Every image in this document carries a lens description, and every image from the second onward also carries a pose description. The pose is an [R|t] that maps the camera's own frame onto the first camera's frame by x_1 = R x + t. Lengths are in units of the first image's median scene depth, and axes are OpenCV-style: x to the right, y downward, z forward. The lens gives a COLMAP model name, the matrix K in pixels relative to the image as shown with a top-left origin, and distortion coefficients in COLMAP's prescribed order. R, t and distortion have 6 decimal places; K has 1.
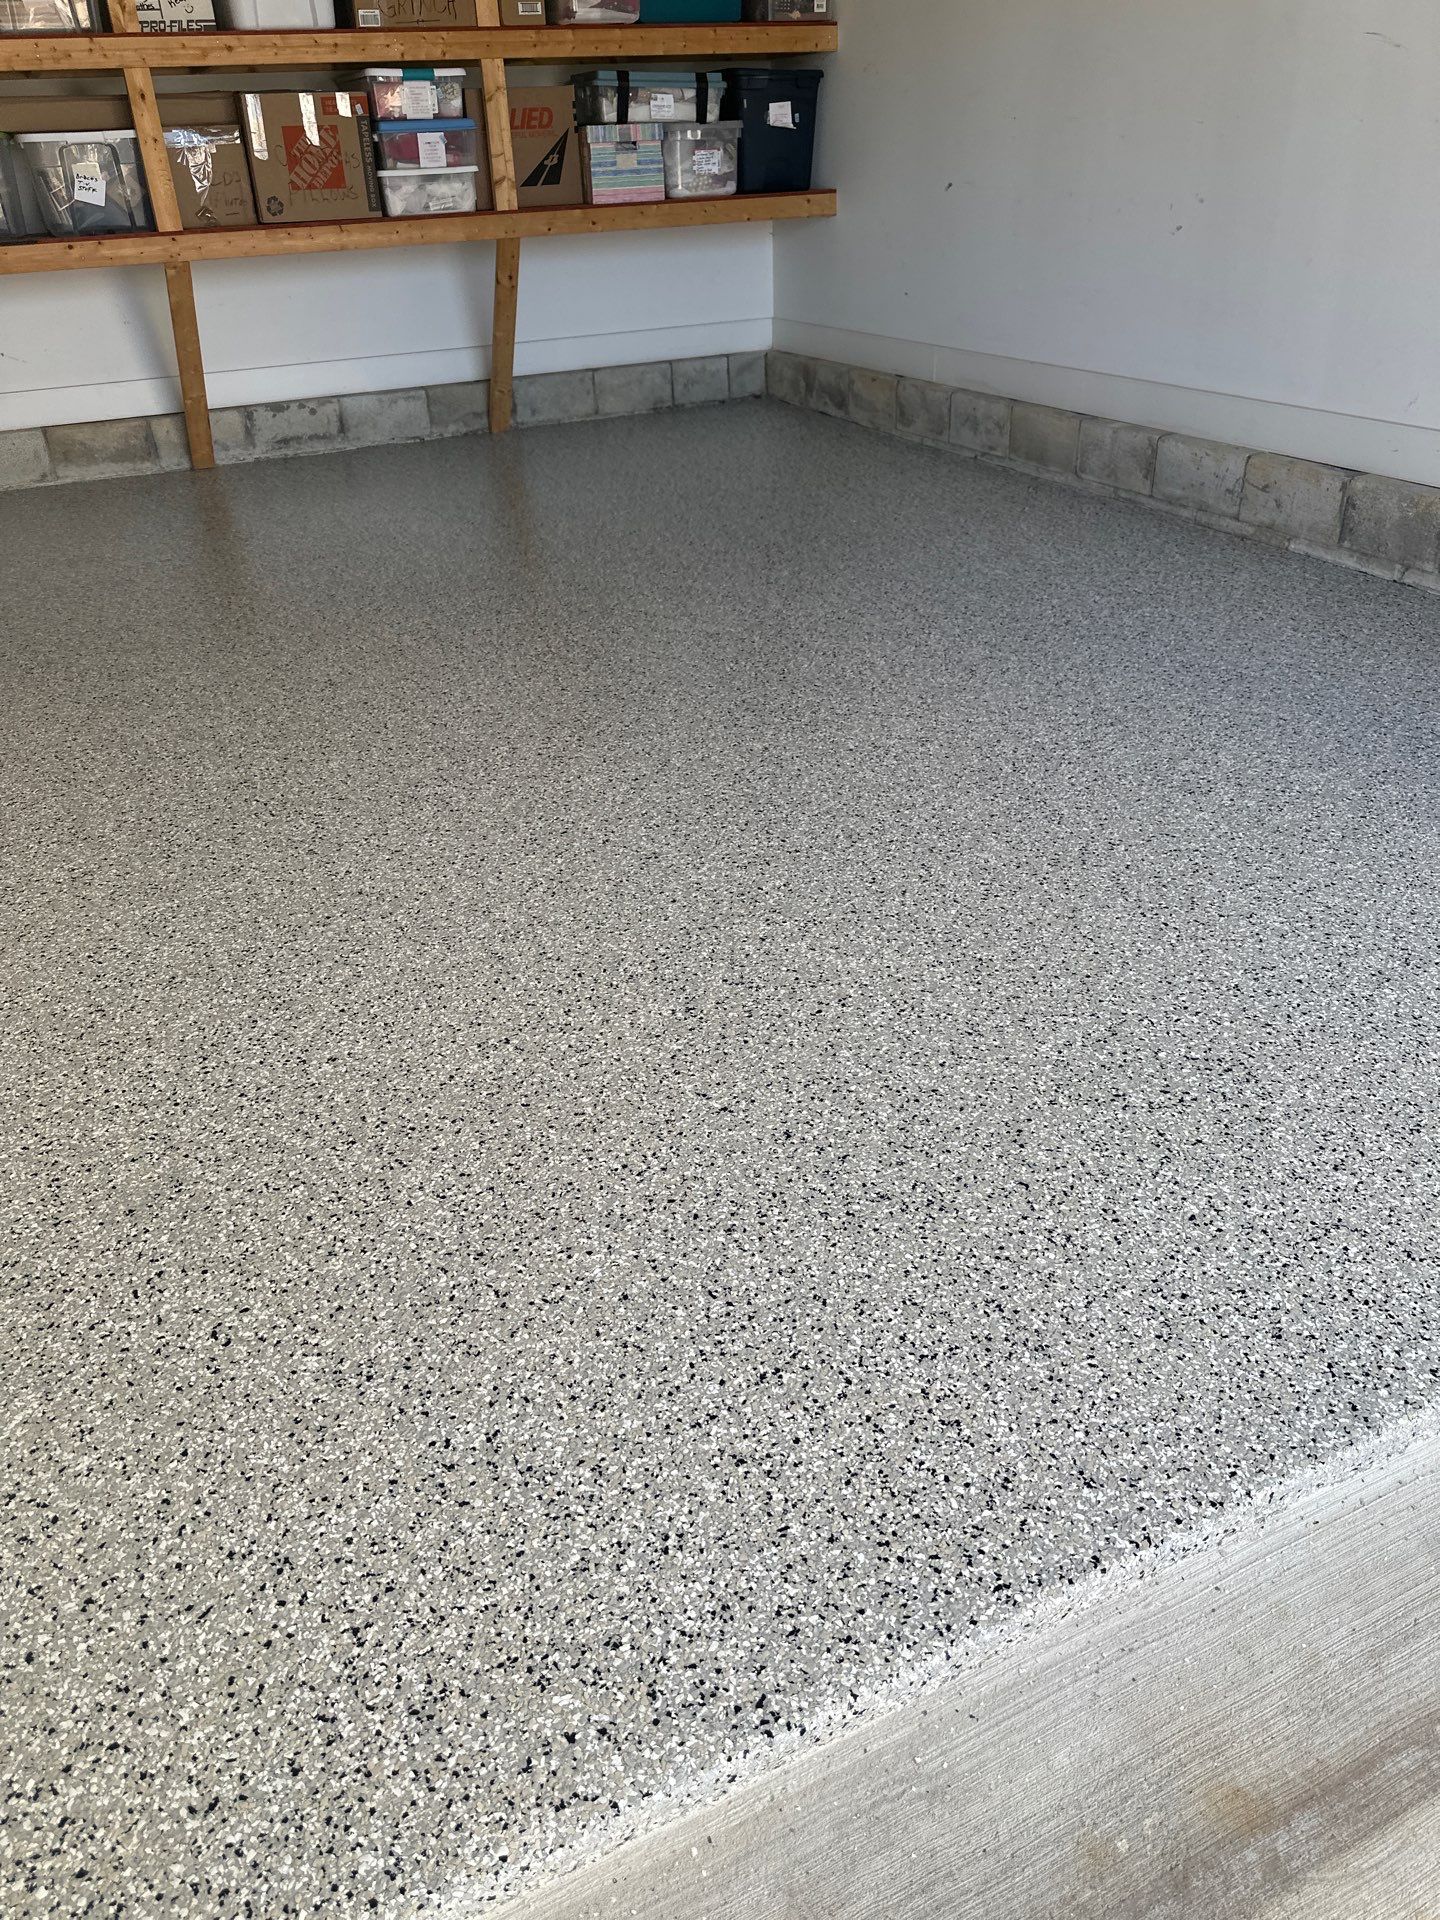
lens RADIAL K [[1368.4, 0, 709.0], [0, 1368.4, 967.1], [0, 0, 1]] dist [0.020823, -0.025089]
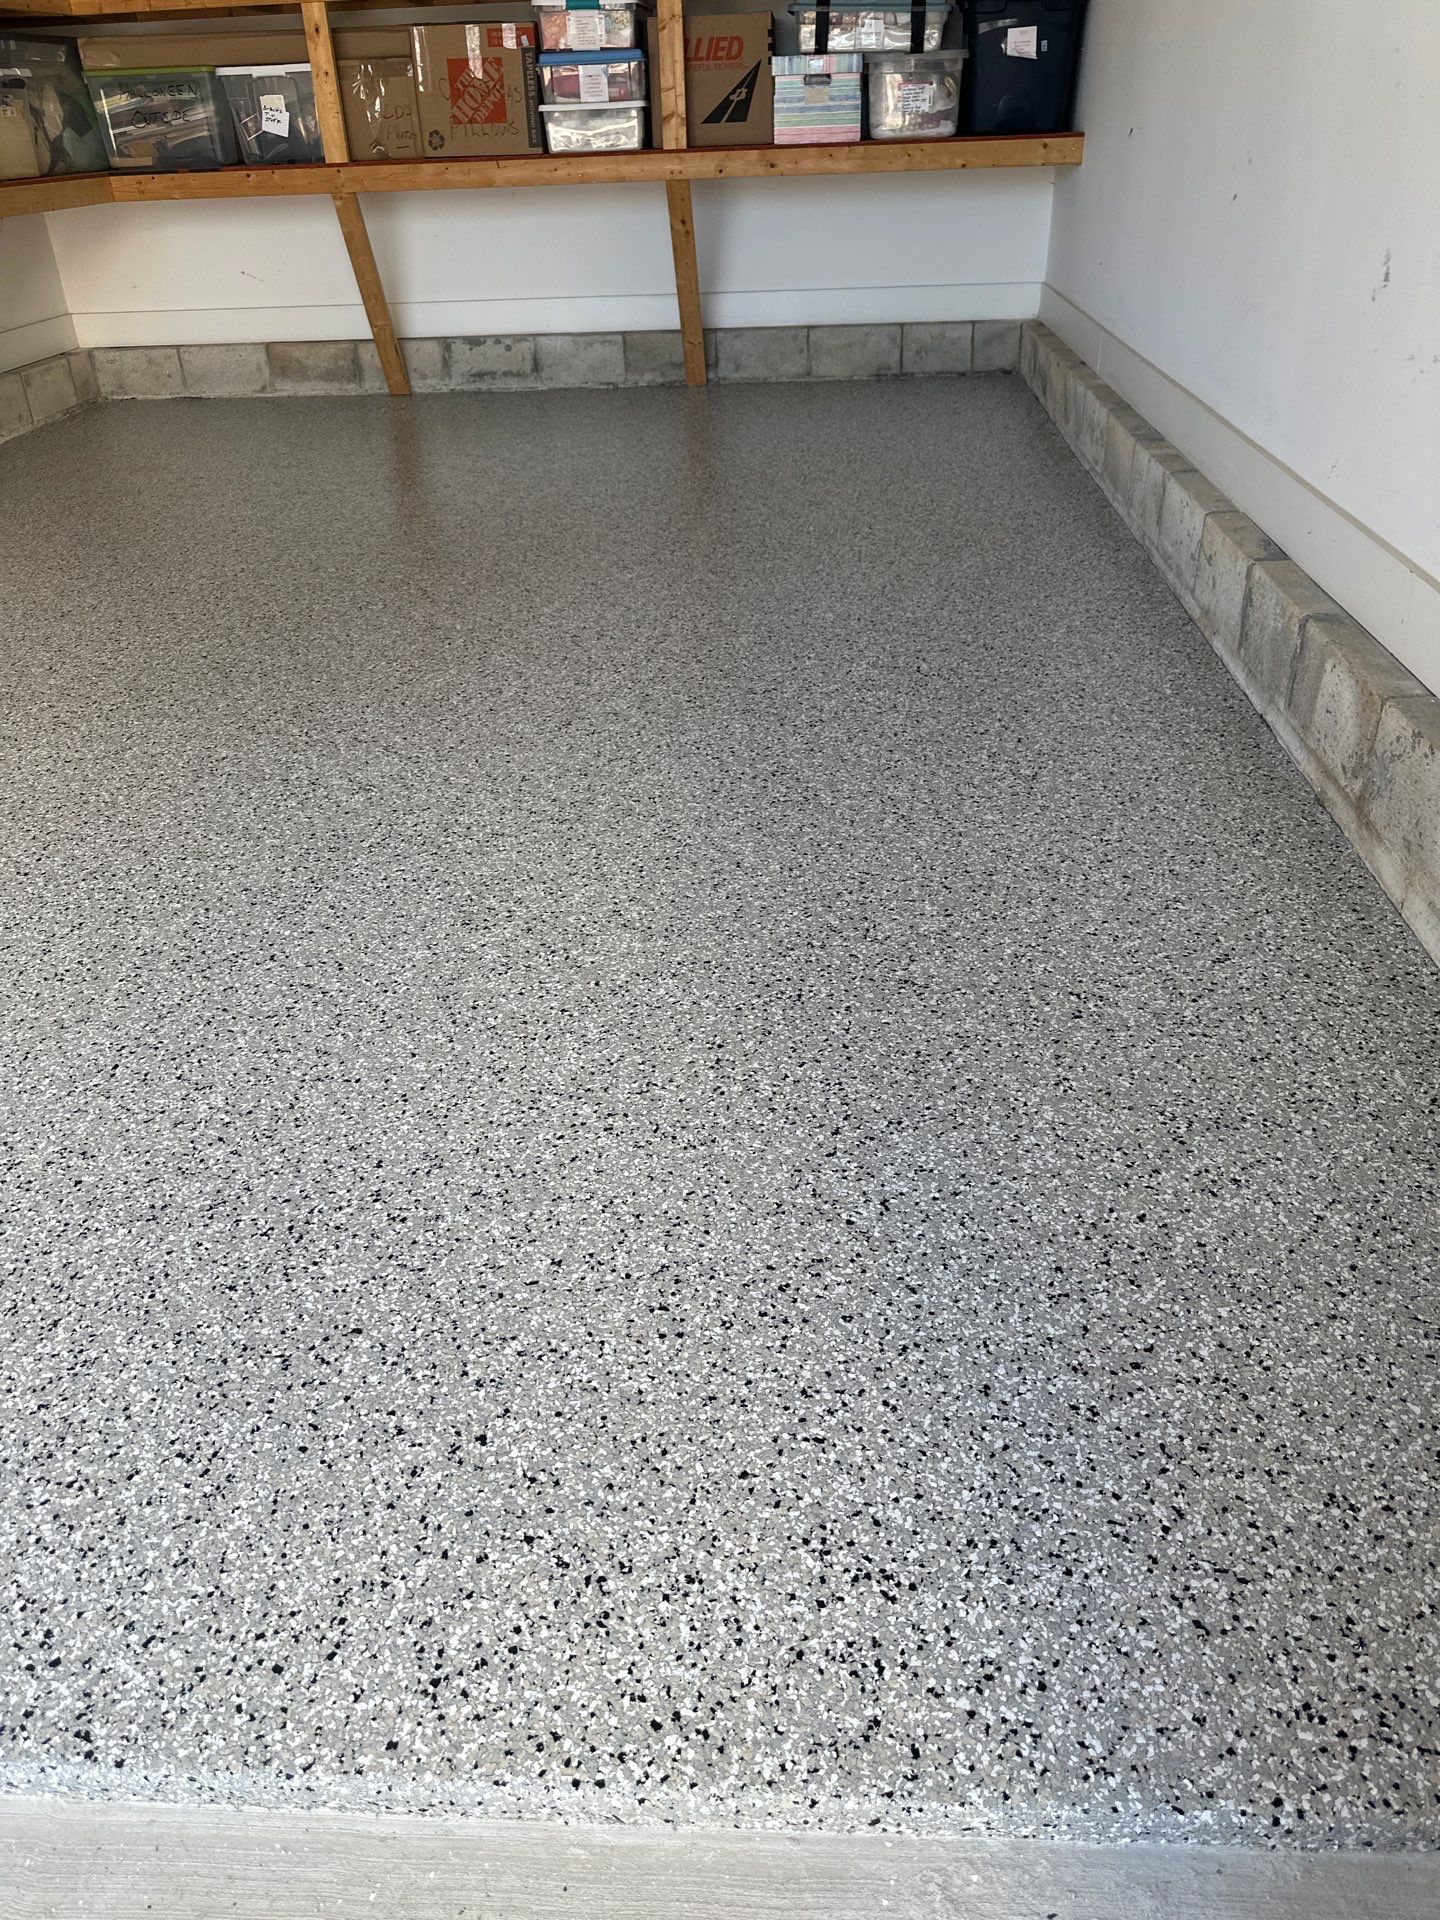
lens RADIAL K [[1368.4, 0, 709.0], [0, 1368.4, 967.1], [0, 0, 1]] dist [0.020823, -0.025089]
pose [[0.873794, 0.265772, -0.407246, 0.424969], [-0.249353, 0.963840, 0.093992, -0.112343], [0.417501, 0.019418, 0.908469, 0.177322]]
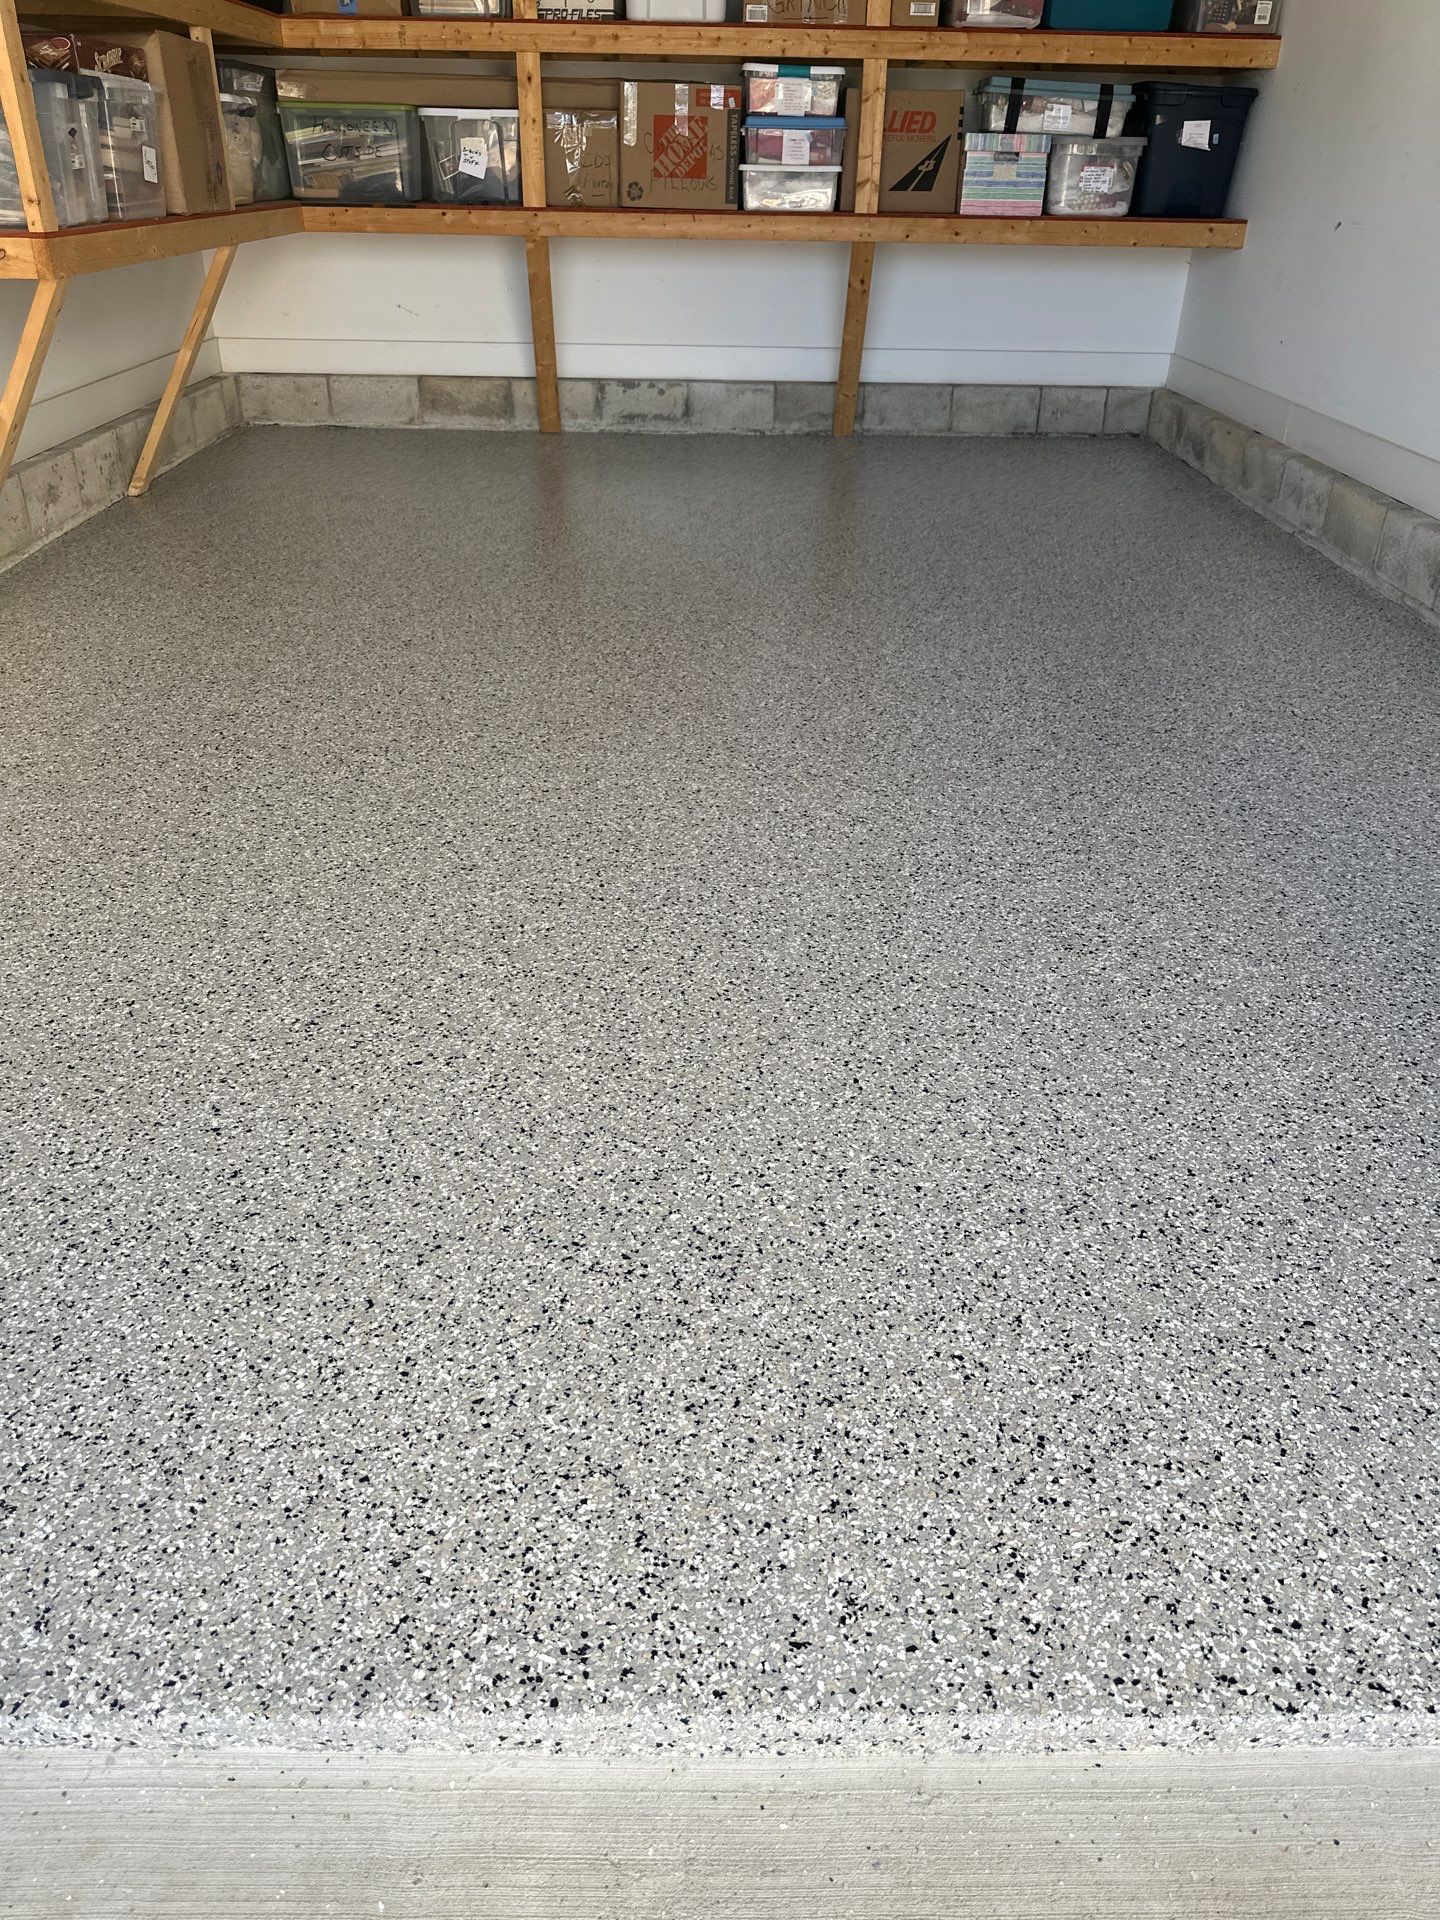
lens RADIAL K [[1362.0, 0, 720.0], [0, 1362.0, 960.0], [0, 0, 1]] dist [0.032263, -0.043484]
pose [[0.909061, 0.257528, -0.327548, 0.227254], [-0.258874, 0.965070, 0.040299, -0.051625], [0.326485, 0.048159, 0.943975, 0.072639]]
